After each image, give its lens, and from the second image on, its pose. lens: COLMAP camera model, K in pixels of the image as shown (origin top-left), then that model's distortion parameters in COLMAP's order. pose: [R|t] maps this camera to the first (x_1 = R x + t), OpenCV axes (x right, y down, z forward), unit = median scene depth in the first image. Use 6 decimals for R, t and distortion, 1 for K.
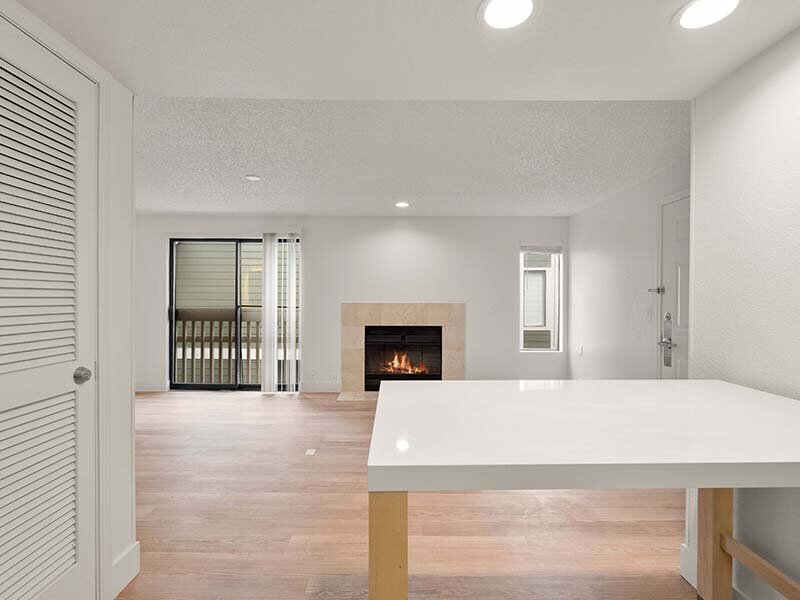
lens RADIAL K [[395.1, 0, 398.5], [0, 395.1, 302.2], [0, 0, 1]] dist [-0.012970, 0.000942]
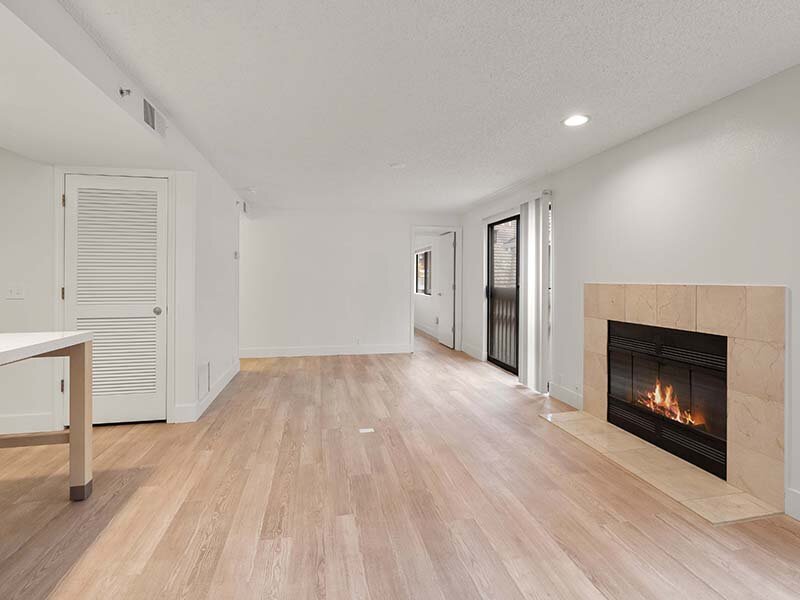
lens RADIAL K [[395.1, 0, 400.3], [0, 395.1, 290.9], [0, 0, 1]] dist [-0.012970, 0.000942]
pose [[0.198738, 0.024117, -0.979756, 0.474777], [-0.008218, 0.999703, 0.022941, 0.000938], [0.980018, 0.003492, 0.198877, 0.543376]]
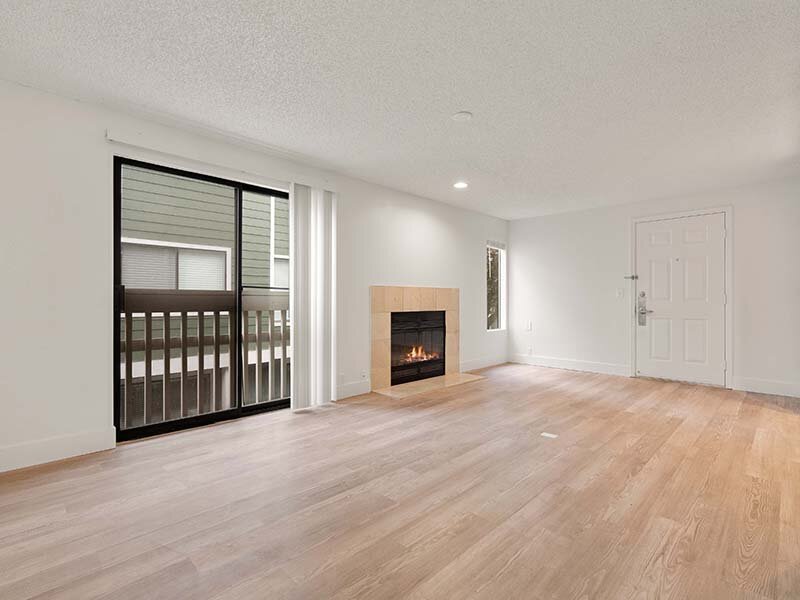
lens RADIAL K [[395.1, 0, 402.4], [0, 395.1, 299.4], [0, 0, 1]] dist [-0.012970, 0.000942]
pose [[0.703994, -0.000352, 0.710206, -0.693335], [0.009053, 0.999923, -0.008479, 0.039461], [-0.710148, 0.012398, 0.703943, 0.361482]]
